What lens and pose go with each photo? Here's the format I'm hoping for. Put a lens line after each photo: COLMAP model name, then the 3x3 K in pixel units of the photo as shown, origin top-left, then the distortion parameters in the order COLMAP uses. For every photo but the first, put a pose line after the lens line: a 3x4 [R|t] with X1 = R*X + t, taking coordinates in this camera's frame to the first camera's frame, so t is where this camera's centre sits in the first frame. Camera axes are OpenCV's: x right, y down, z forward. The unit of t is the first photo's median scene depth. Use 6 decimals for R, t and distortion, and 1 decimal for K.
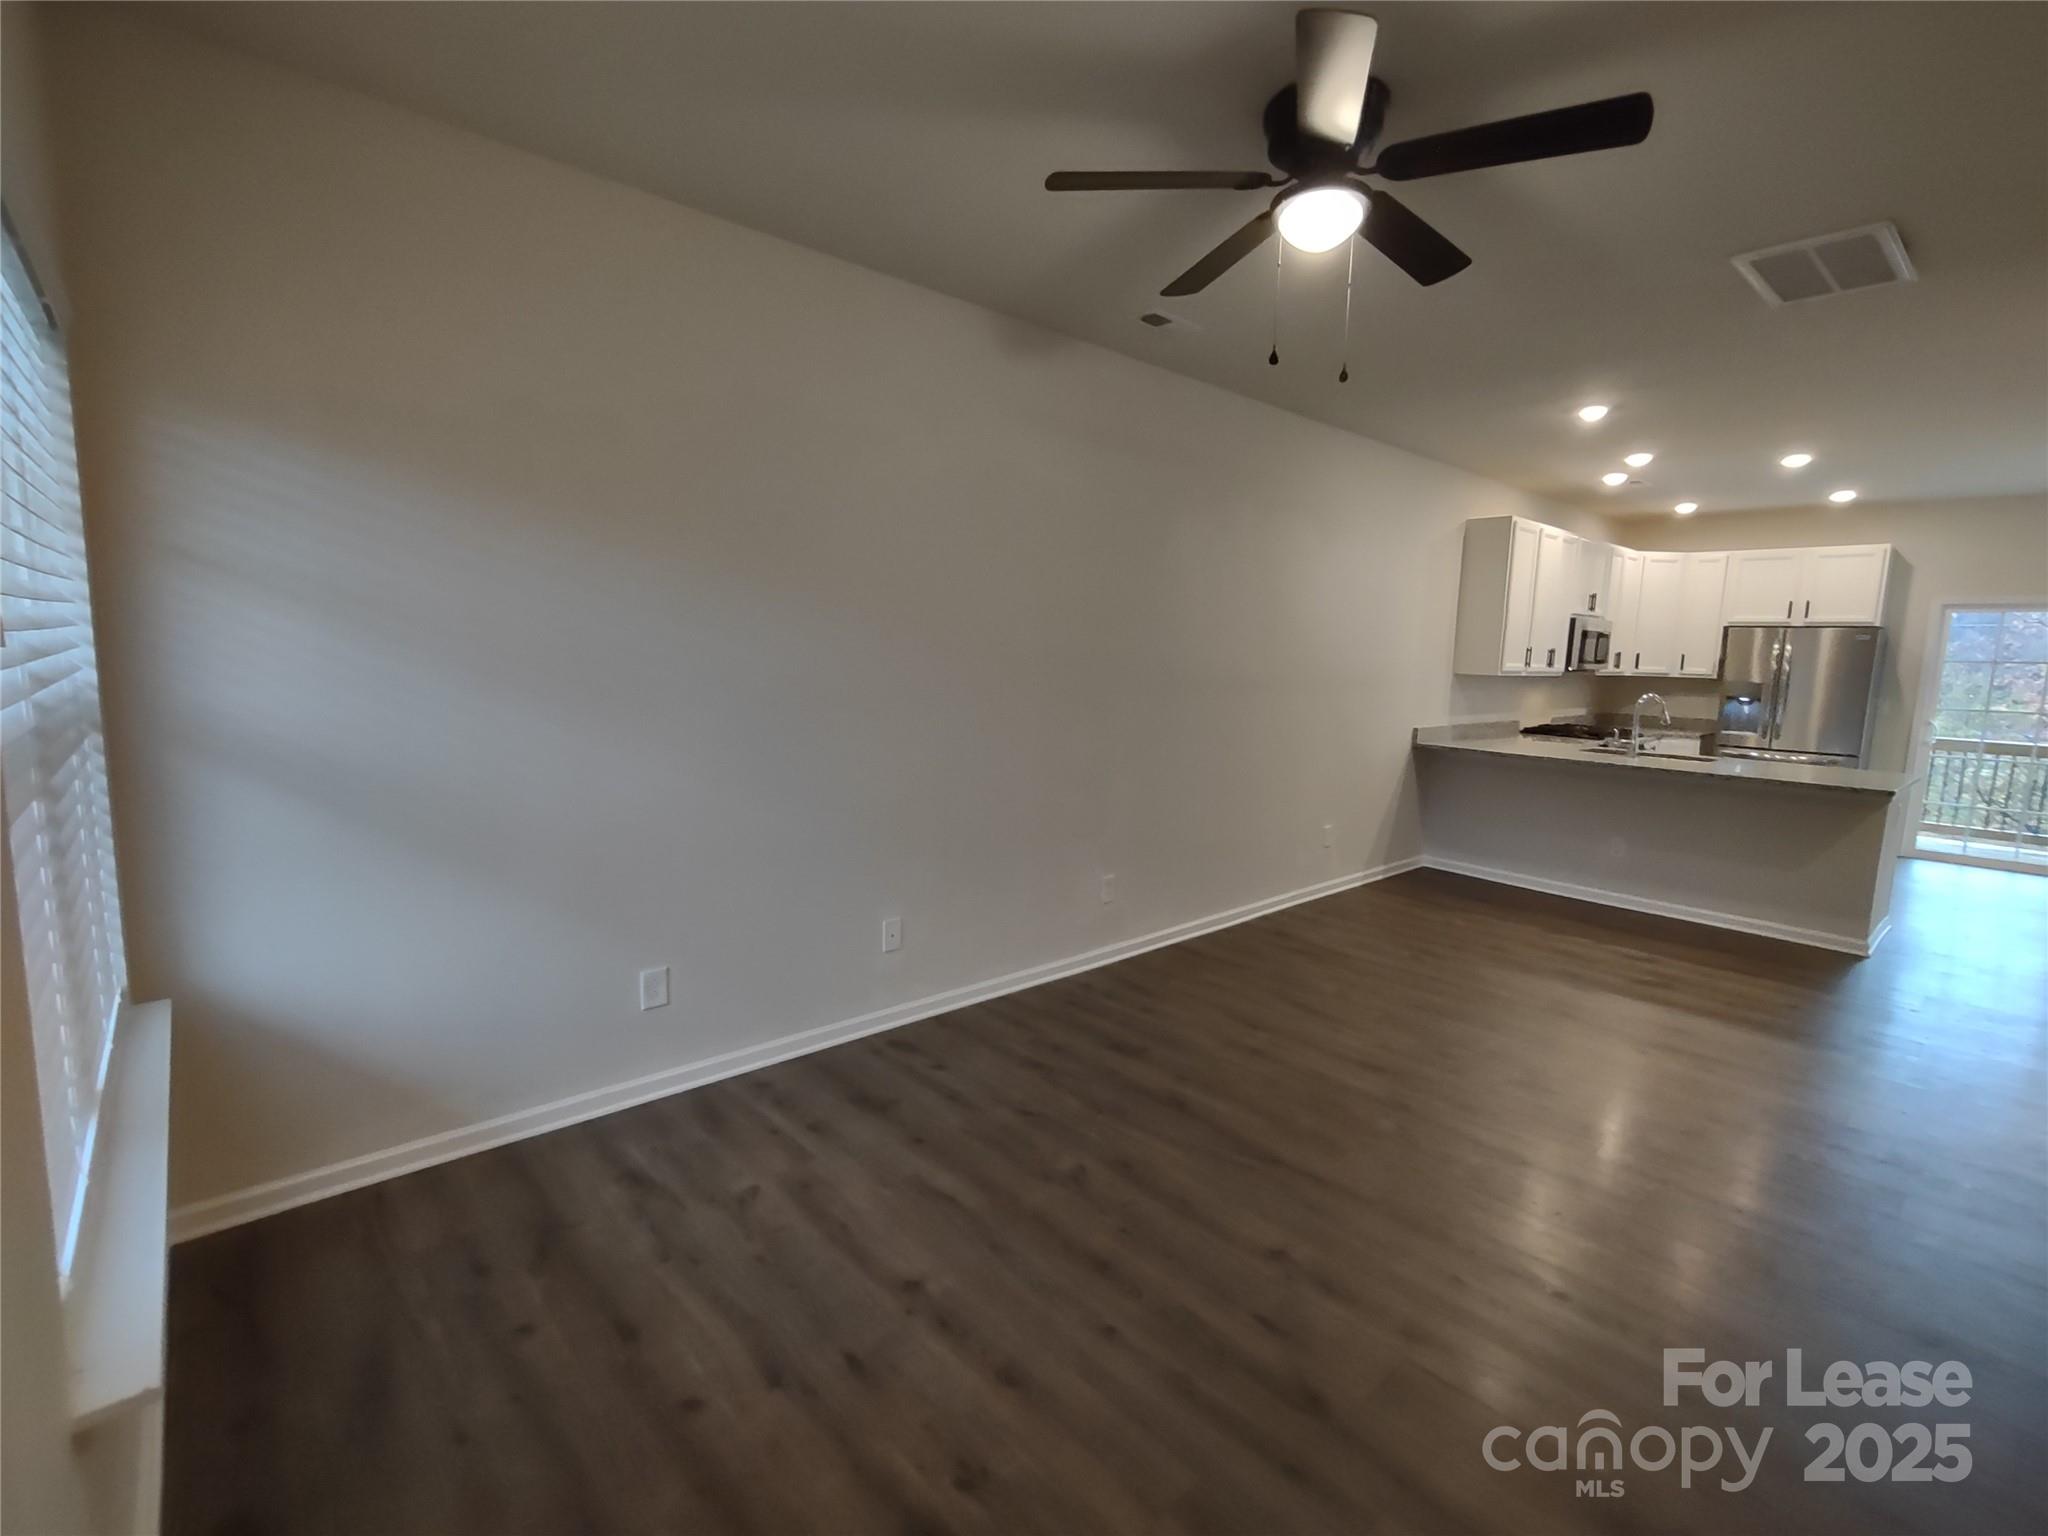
lens RADIAL K [[923.5, 0, 1034.3], [0, 923.5, 761.7], [0, 0, 1]] dist [0.002466, 0.003688]
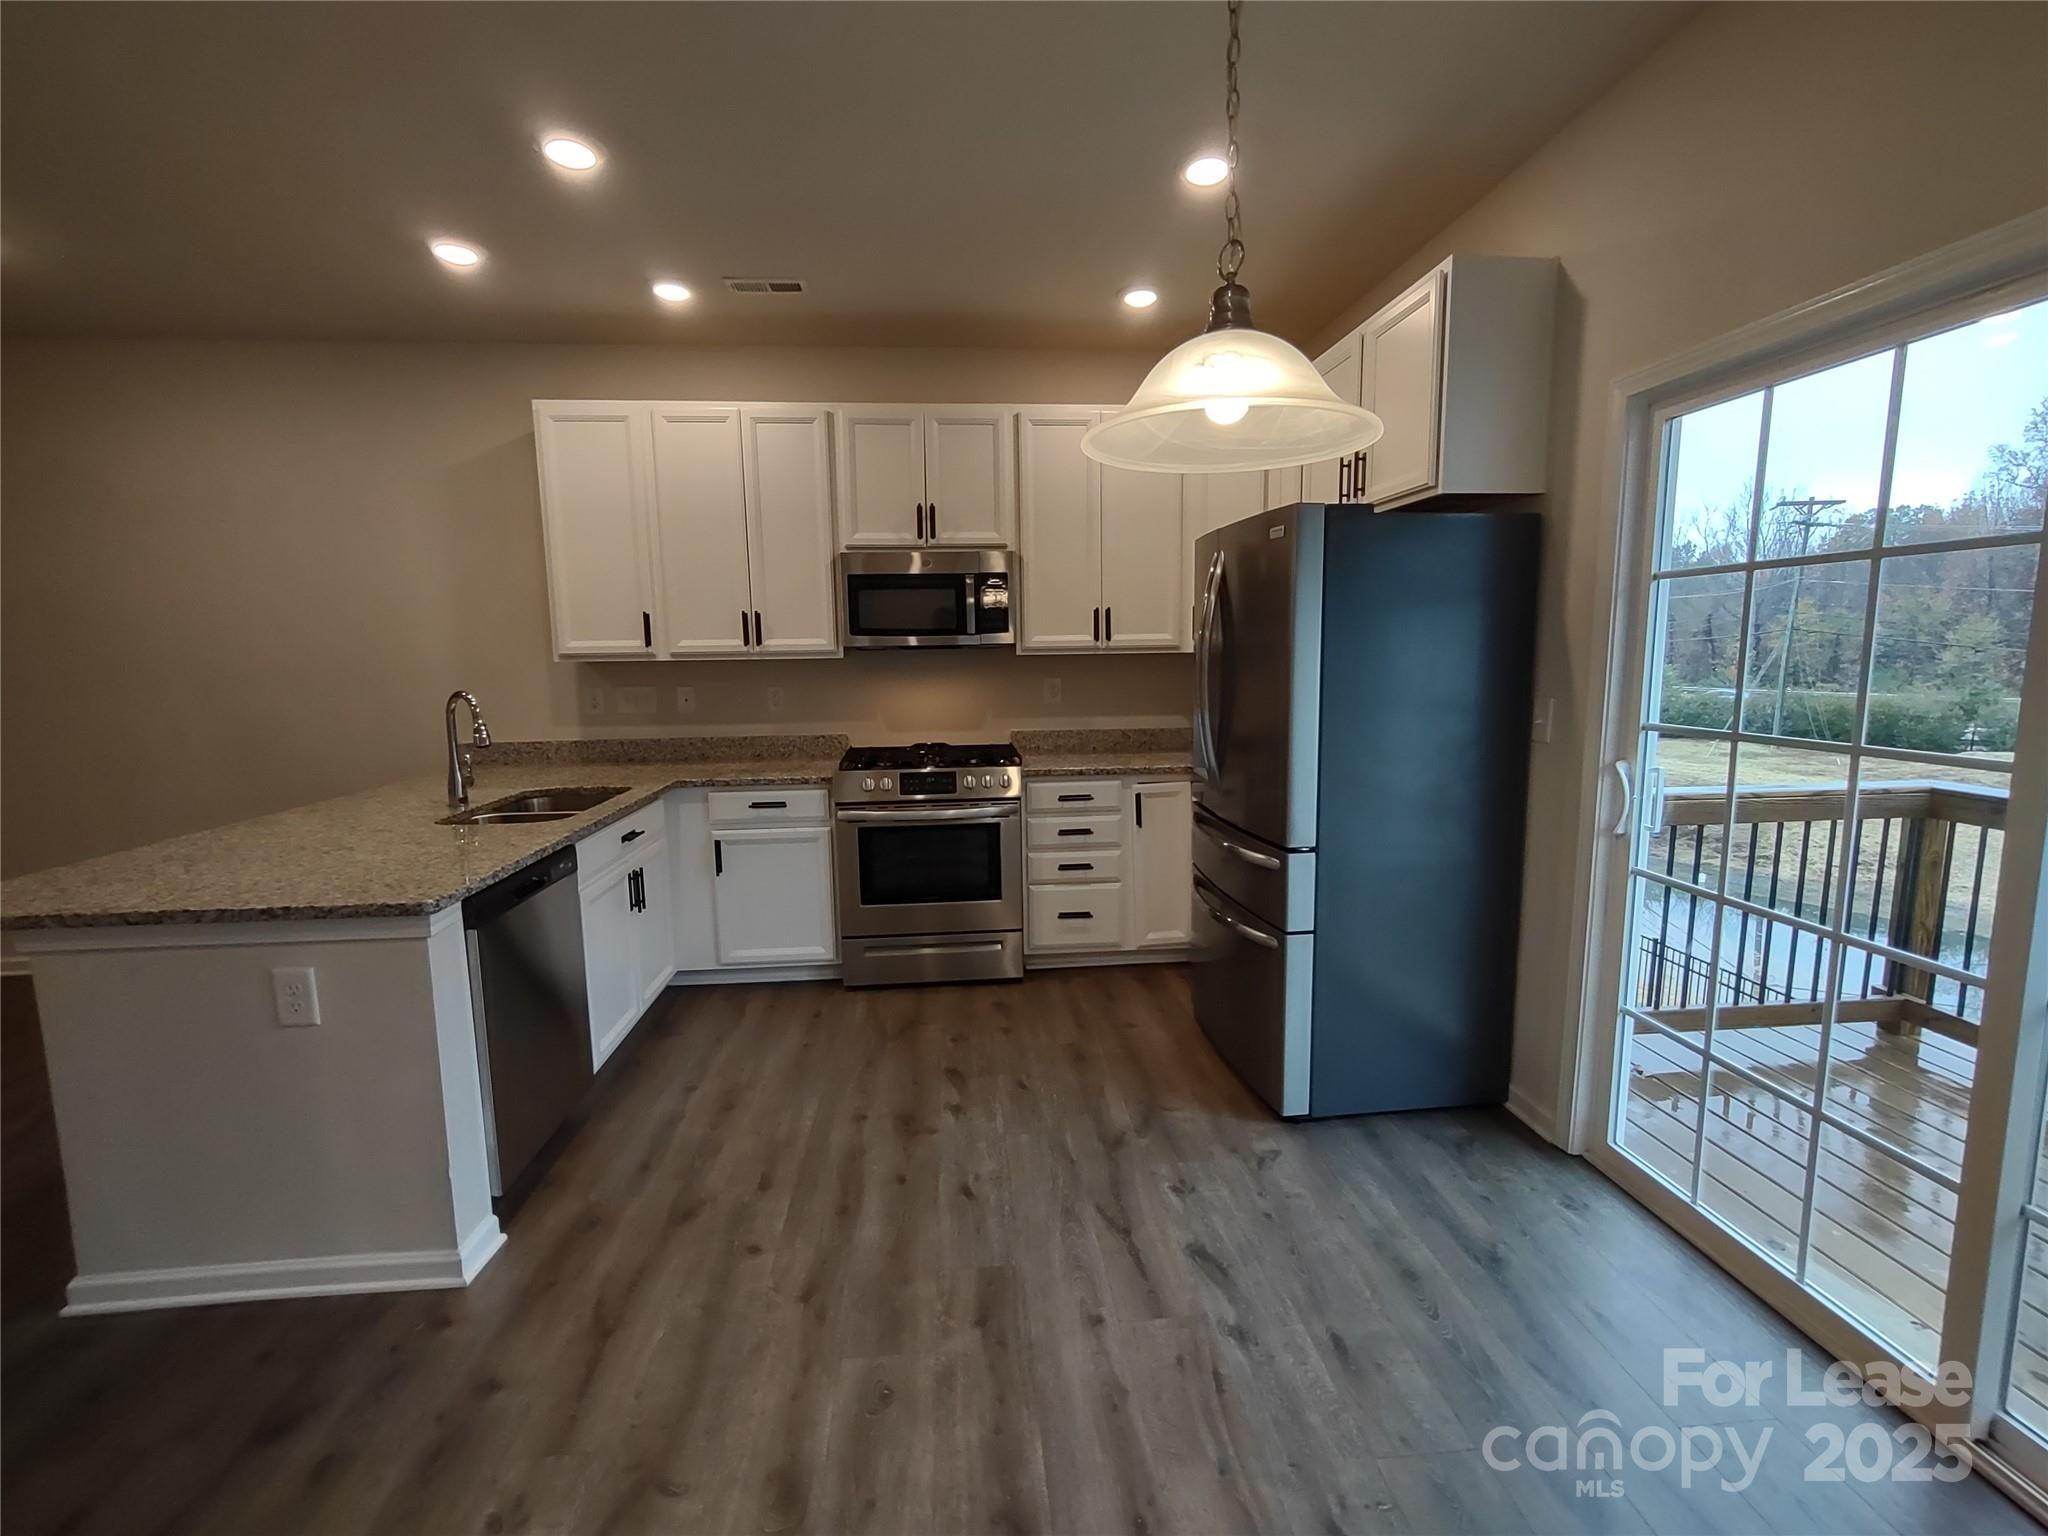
lens RADIAL K [[923.5, 0, 1027.0], [0, 923.5, 777.3], [0, 0, 1]] dist [0.002466, 0.003688]
pose [[0.790889, 0.042019, -0.610516, 0.980534], [-0.042354, 0.999006, 0.013889, -0.030918], [0.610493, 0.014873, 0.791882, 0.600886]]
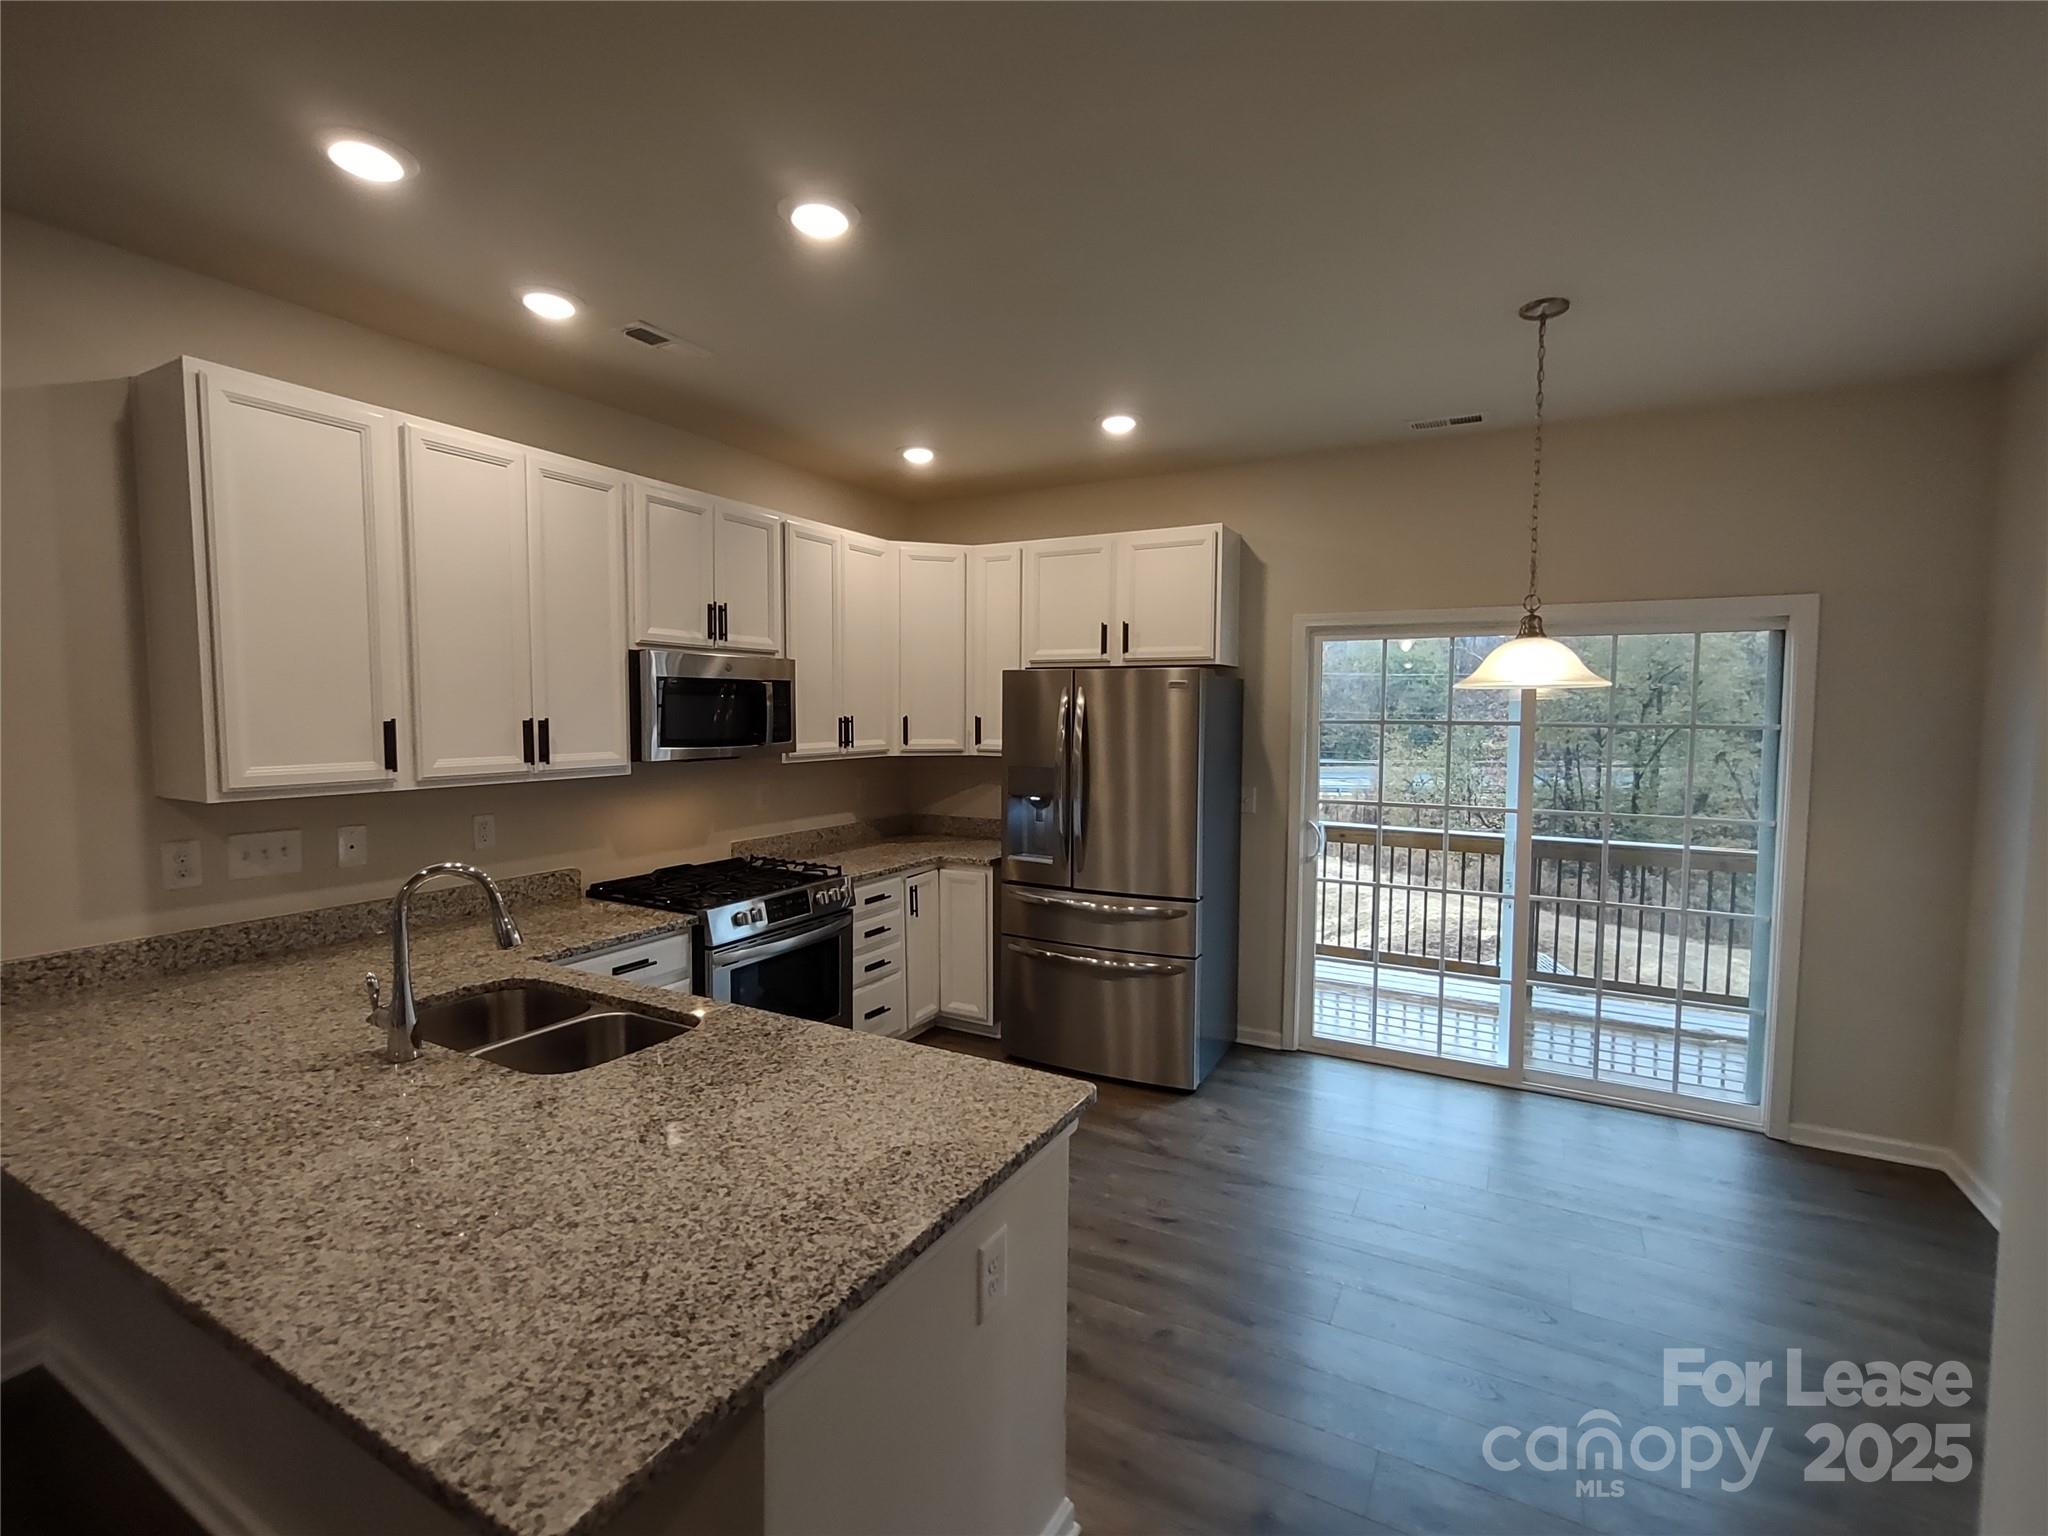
lens RADIAL K [[923.5, 0, 1032.8], [0, 923.5, 771.3], [0, 0, 1]] dist [0.002466, 0.003688]
pose [[0.946158, -0.049951, 0.319827, 0.594762], [0.069892, 0.996241, -0.051168, -0.054351], [-0.316069, 0.070767, 0.946093, 0.477983]]
